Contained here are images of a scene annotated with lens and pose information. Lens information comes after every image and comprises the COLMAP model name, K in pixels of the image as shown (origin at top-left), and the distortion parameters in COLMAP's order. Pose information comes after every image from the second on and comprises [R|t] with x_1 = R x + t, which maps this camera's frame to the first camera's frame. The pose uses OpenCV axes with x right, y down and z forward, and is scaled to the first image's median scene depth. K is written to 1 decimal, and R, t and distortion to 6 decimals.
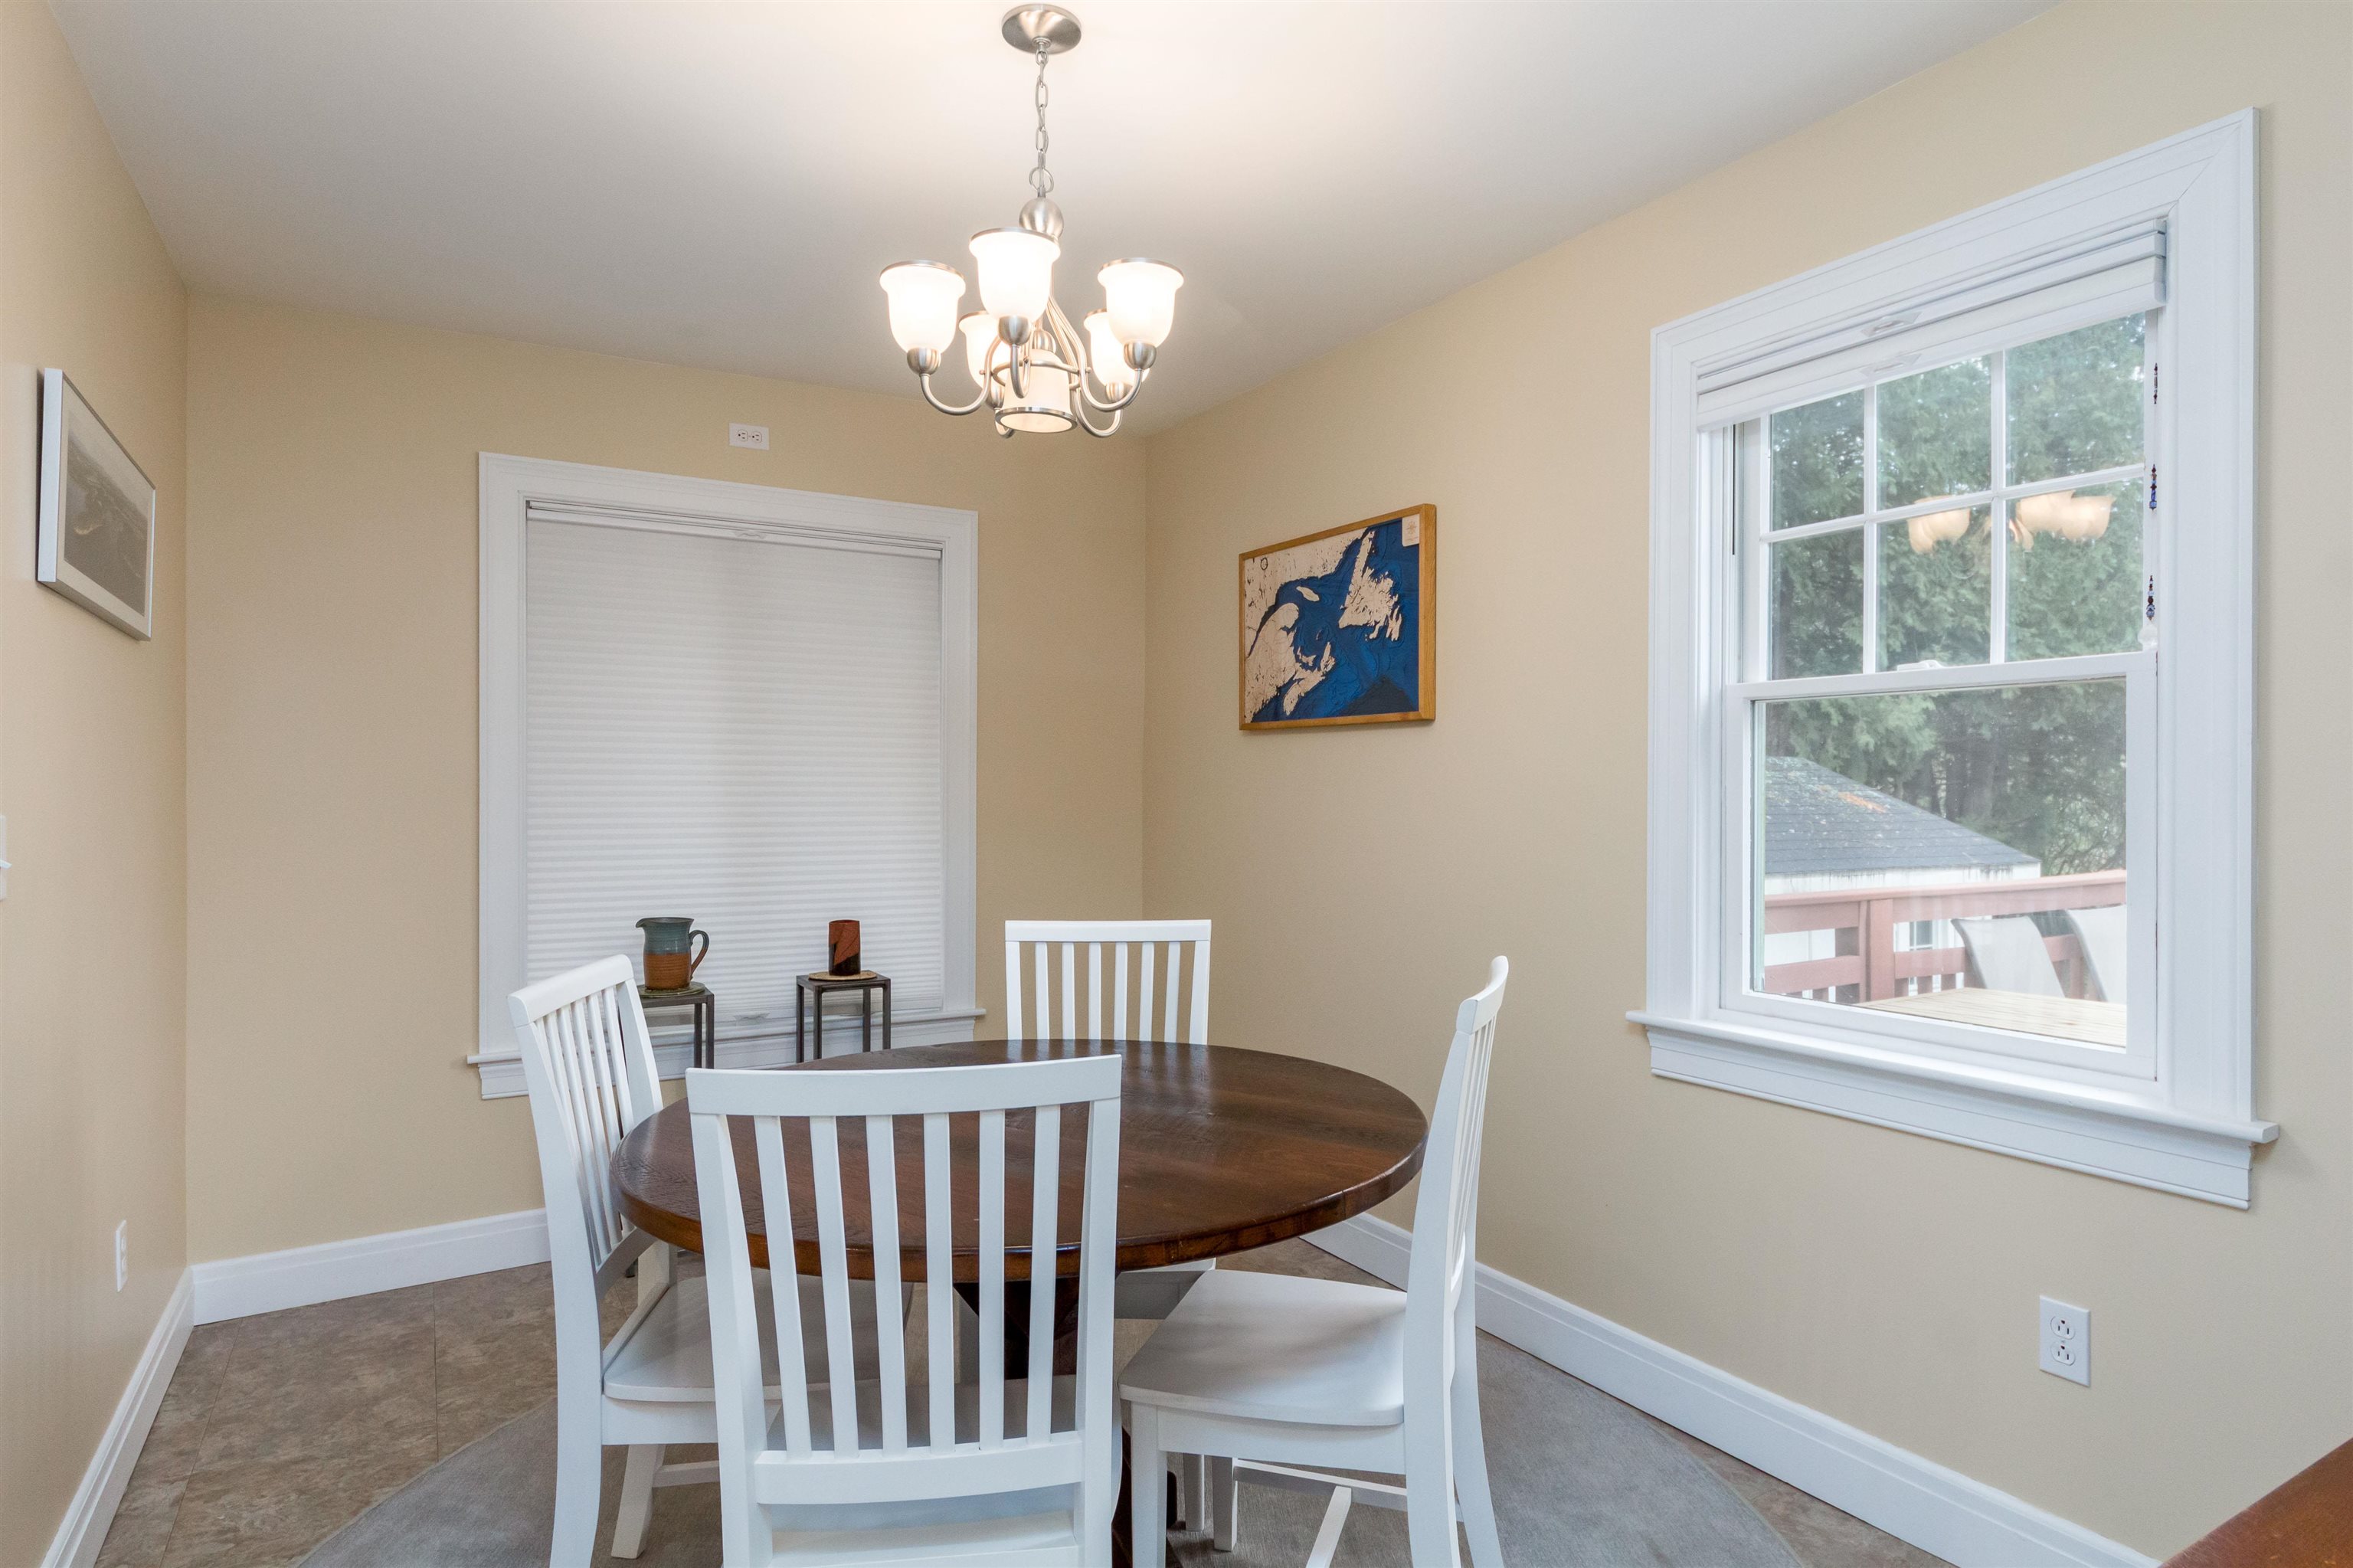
lens RADIAL K [[1313.6, 0, 1179.3], [0, 1313.6, 775.6], [0, 0, 1]] dist [0.005305, 0.000317]
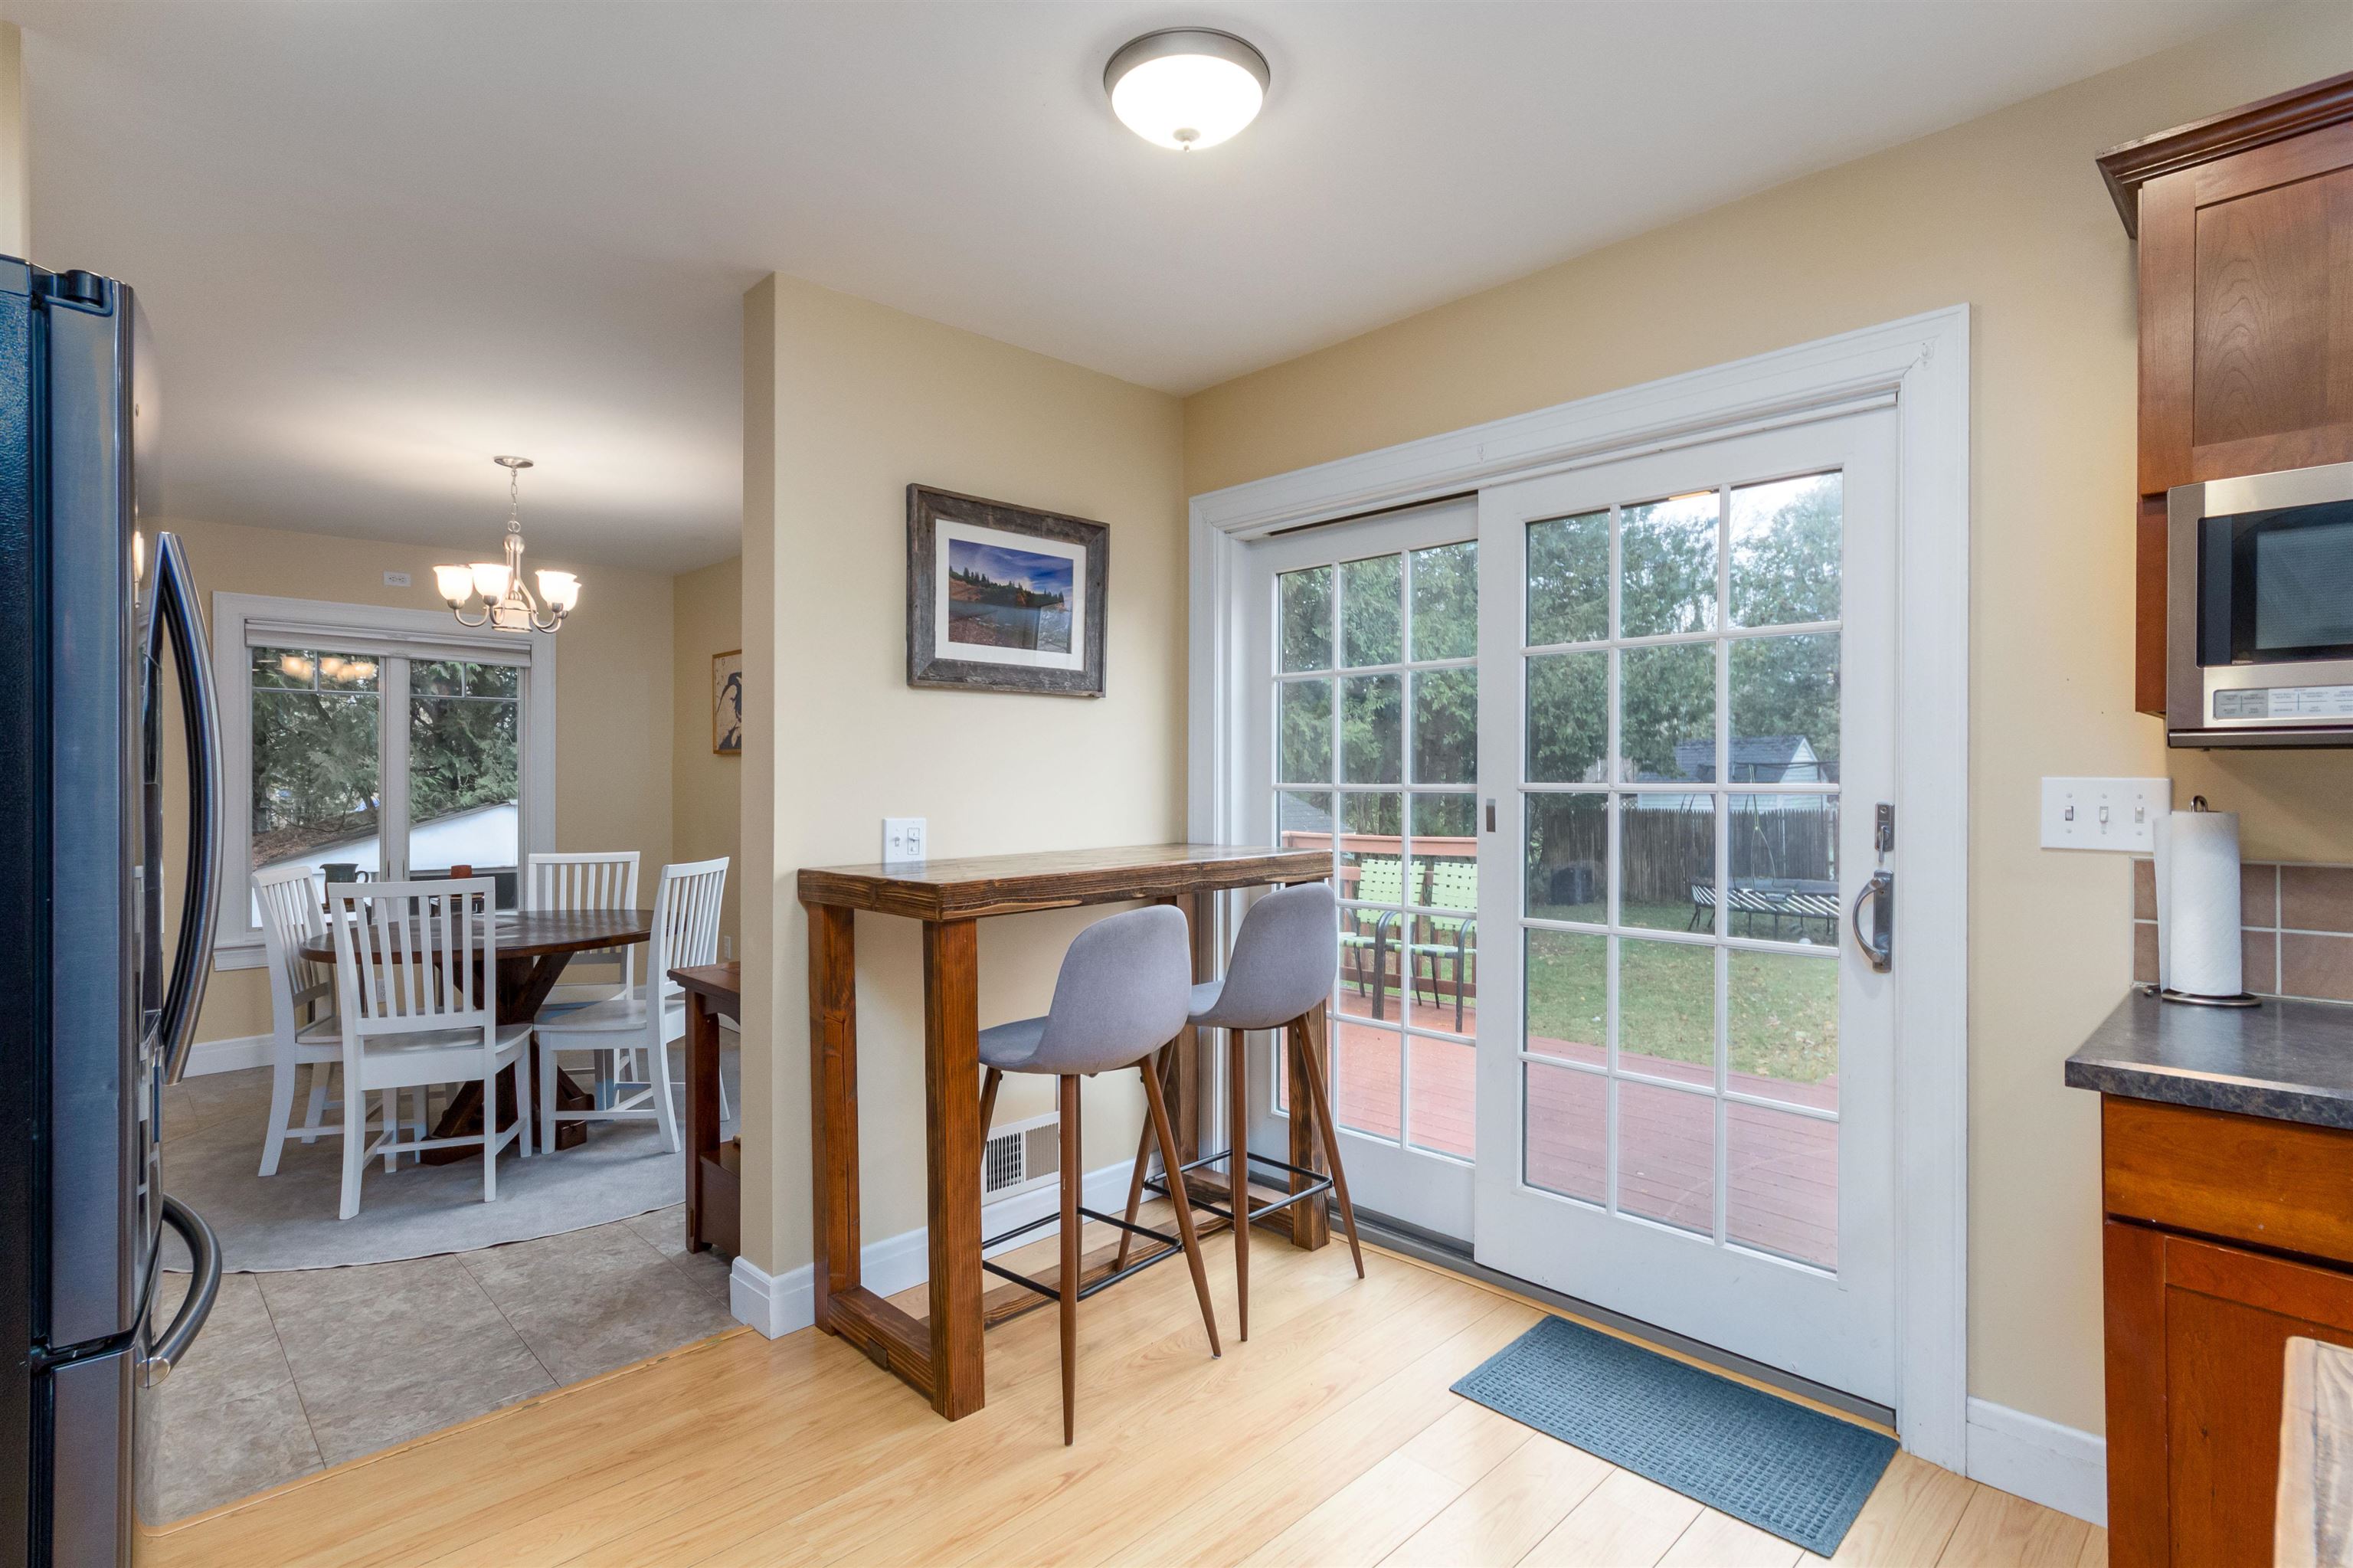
lens RADIAL K [[1127.2, 0, 1186.3], [0, 1127.2, 796.5], [0, 0, 1]] dist [0.004438, 0.000043]
pose [[0.970392, 0.005333, 0.241478, 0.307430], [-0.012050, 0.999580, 0.026345, -0.024361], [-0.241236, -0.028475, 0.970049, -0.666009]]
